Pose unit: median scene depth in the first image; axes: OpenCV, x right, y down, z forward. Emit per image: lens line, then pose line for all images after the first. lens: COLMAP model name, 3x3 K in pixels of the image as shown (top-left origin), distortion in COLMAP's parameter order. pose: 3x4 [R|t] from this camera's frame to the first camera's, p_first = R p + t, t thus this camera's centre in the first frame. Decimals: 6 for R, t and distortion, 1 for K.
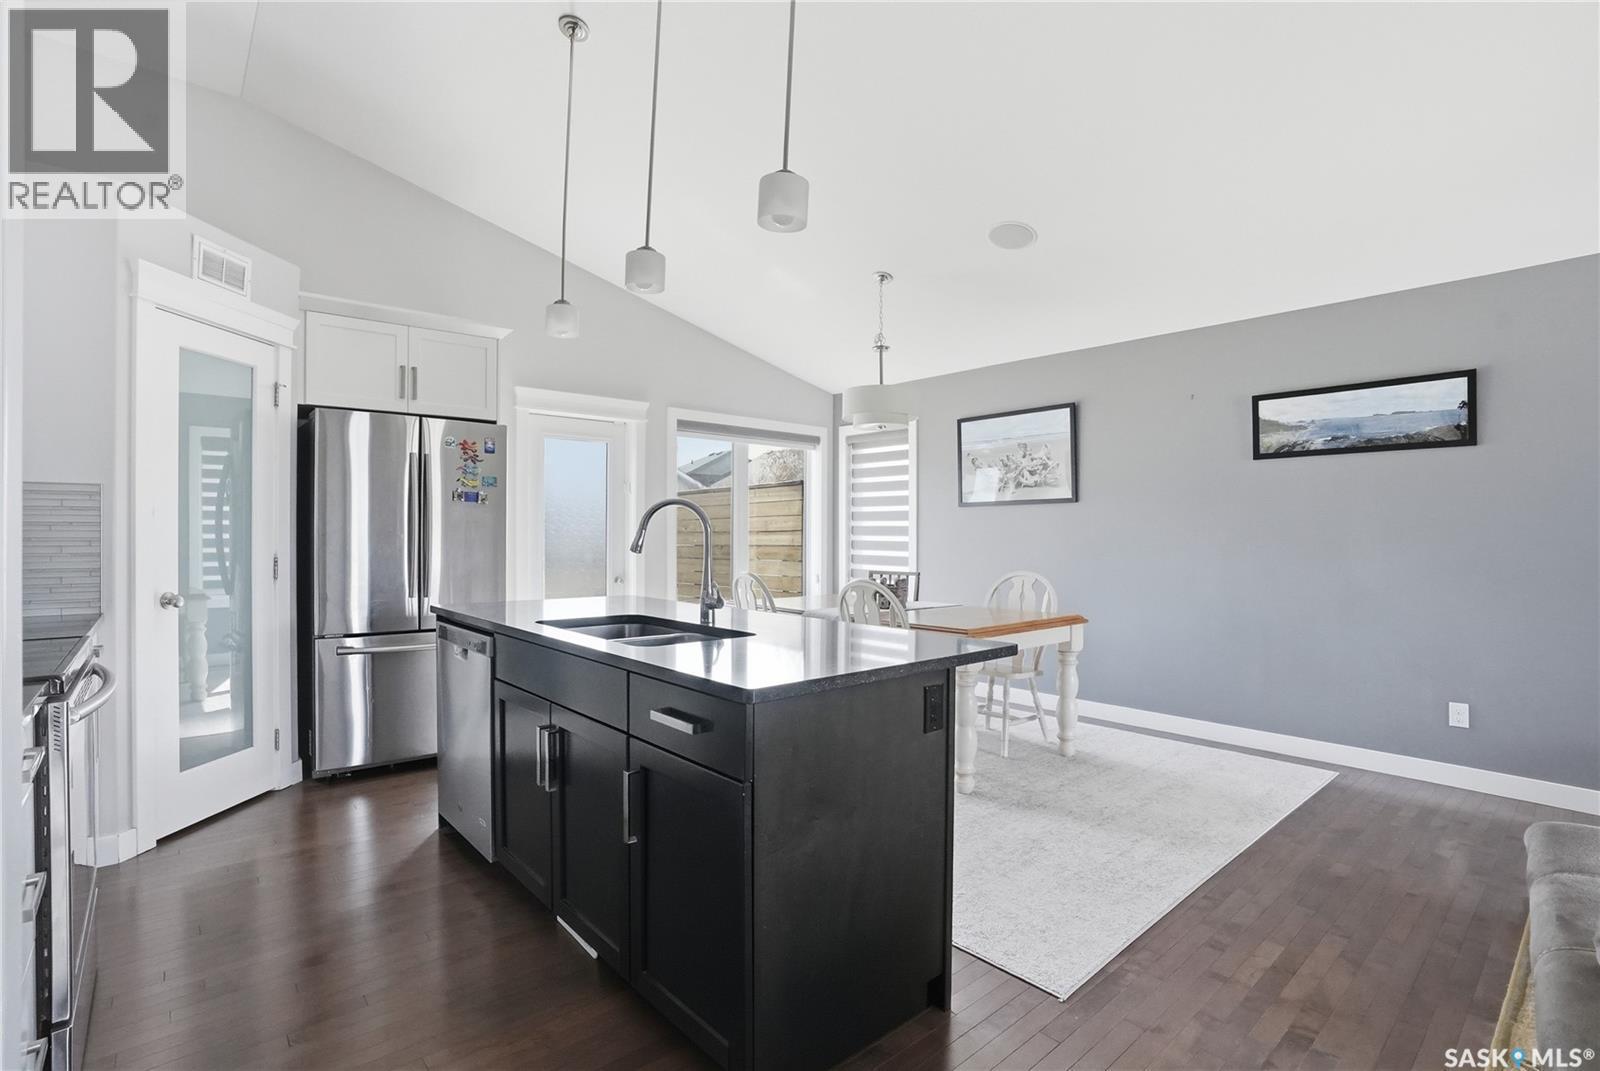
lens RADIAL K [[755.2, 0, 792.2], [0, 755.2, 537.0], [0, 0, 1]] dist [-0.068266, 0.026496]
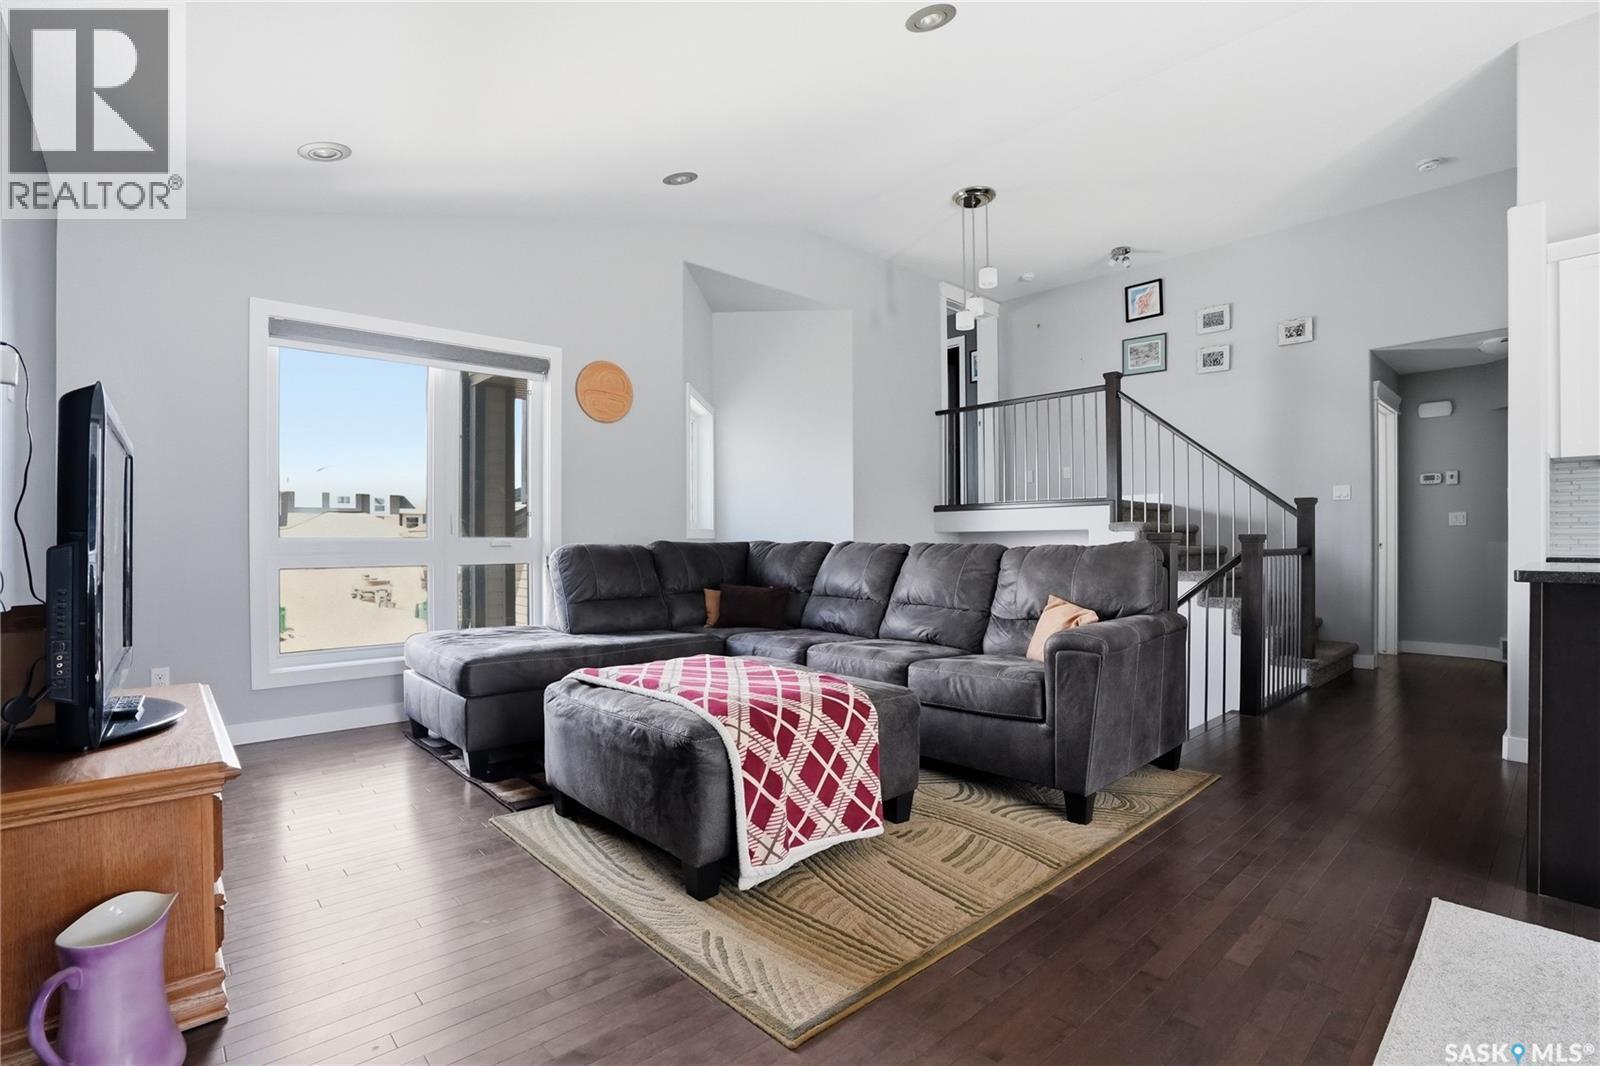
lens RADIAL K [[751.5, 0, 798.1], [0, 751.5, 541.7], [0, 0, 1]] dist [-0.064008, 0.025709]
pose [[-0.999579, -0.001870, -0.028948, 0.678157], [-0.002098, 0.999967, 0.007874, 0.052182], [0.028932, 0.007931, -0.999550, 1.033154]]
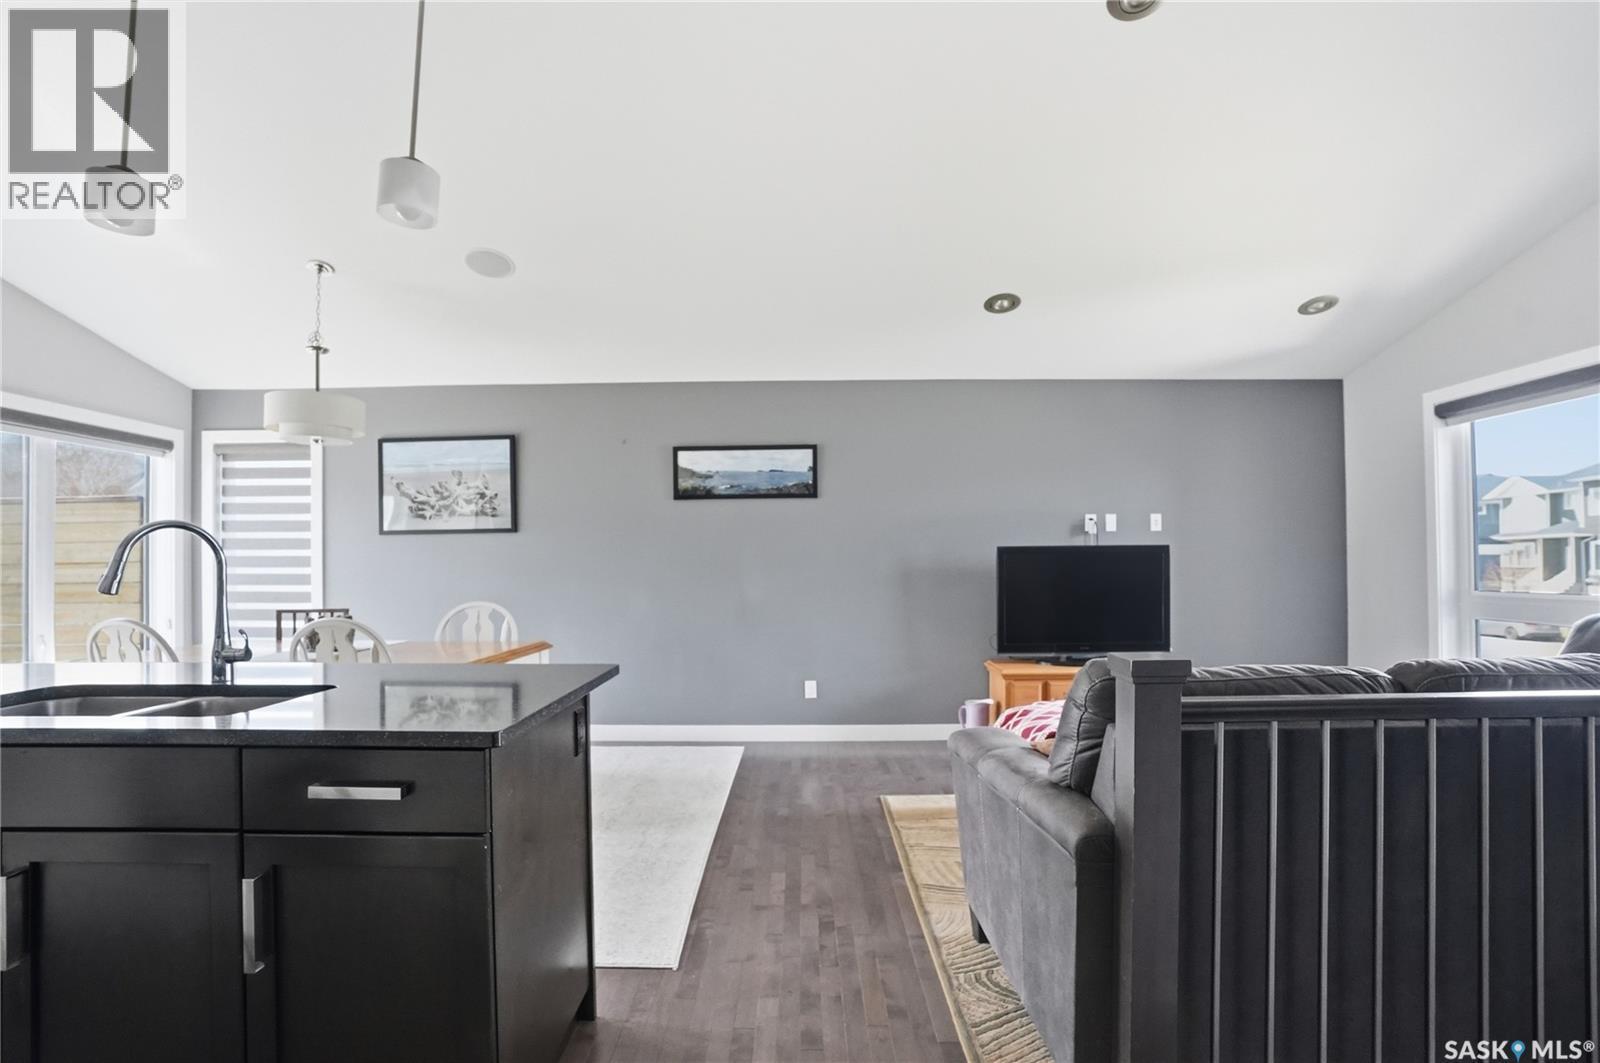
lens RADIAL K [[768.3, 0, 794.9], [0, 768.3, 553.2], [0, 0, 1]] dist [-0.068858, 0.027389]
pose [[0.661812, 0.000445, 0.749670, -0.198858], [0.012945, 0.999844, -0.012022, -0.000595], [-0.749558, 0.017661, 0.661703, 0.034507]]
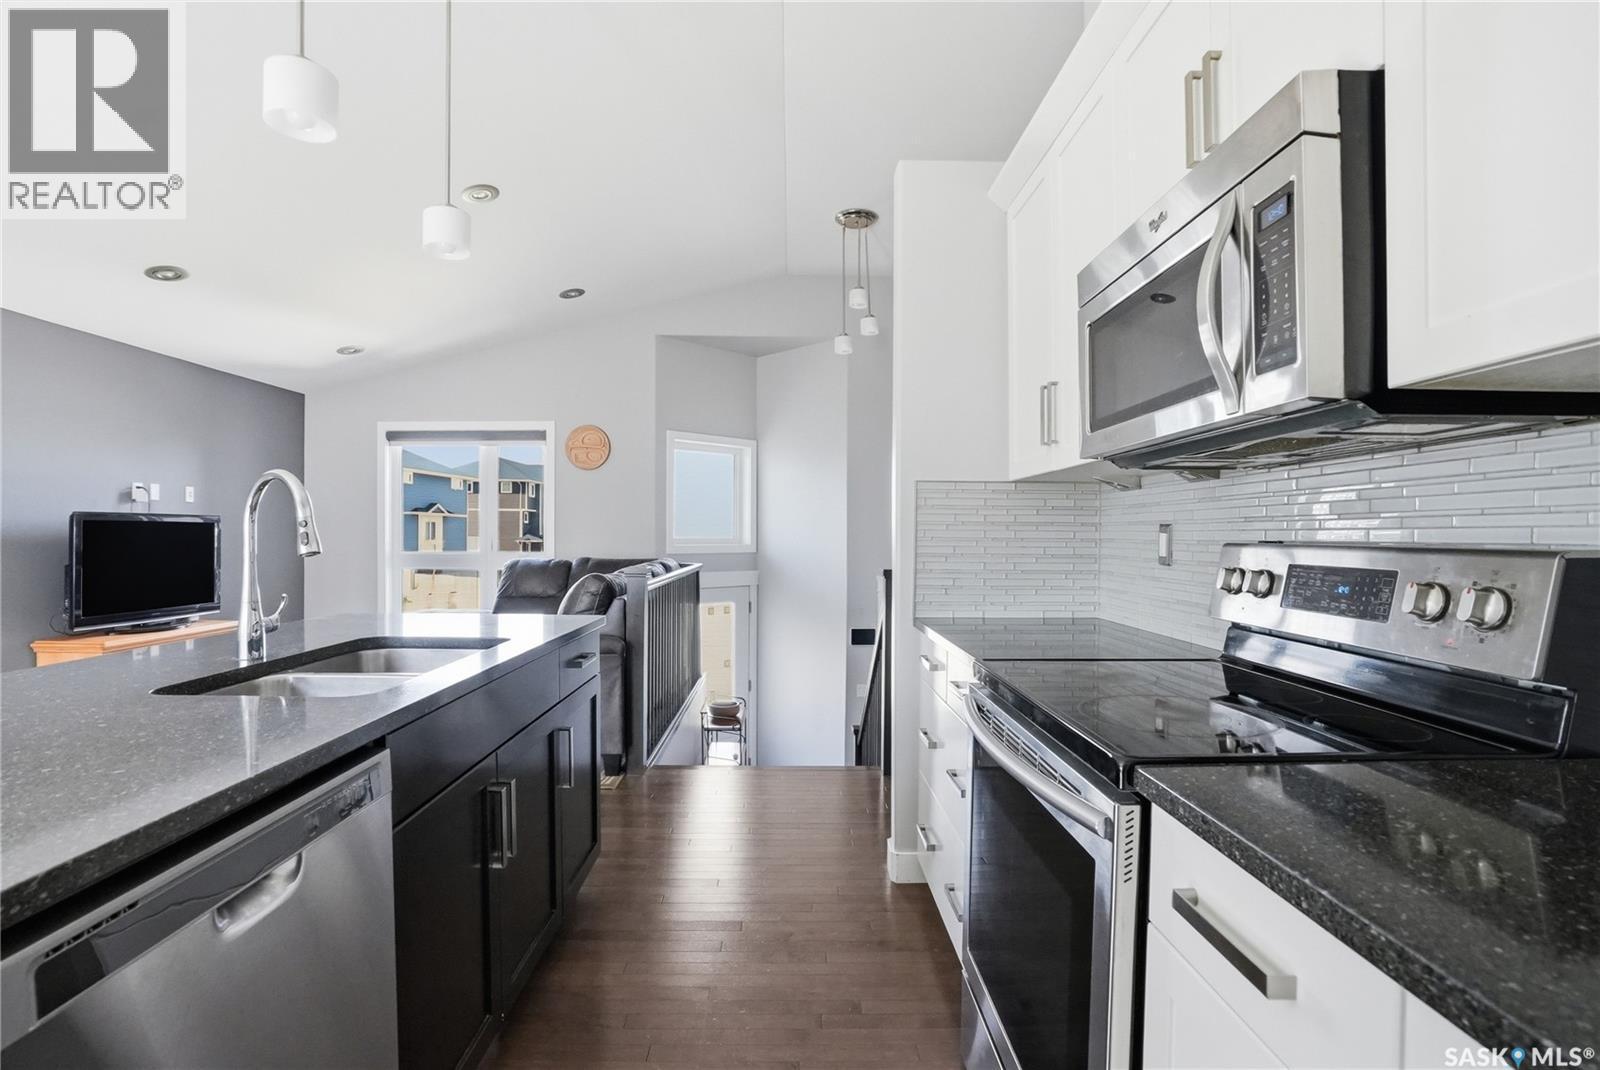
lens RADIAL K [[768.3, 0, 794.9], [0, 768.3, 556.7], [0, 0, 1]] dist [-0.068858, 0.027389]
pose [[-0.763733, -0.027718, 0.644936, -0.601861], [-0.008626, 0.999427, 0.032739, 0.000188], [-0.645474, 0.019441, -0.763535, 0.804126]]
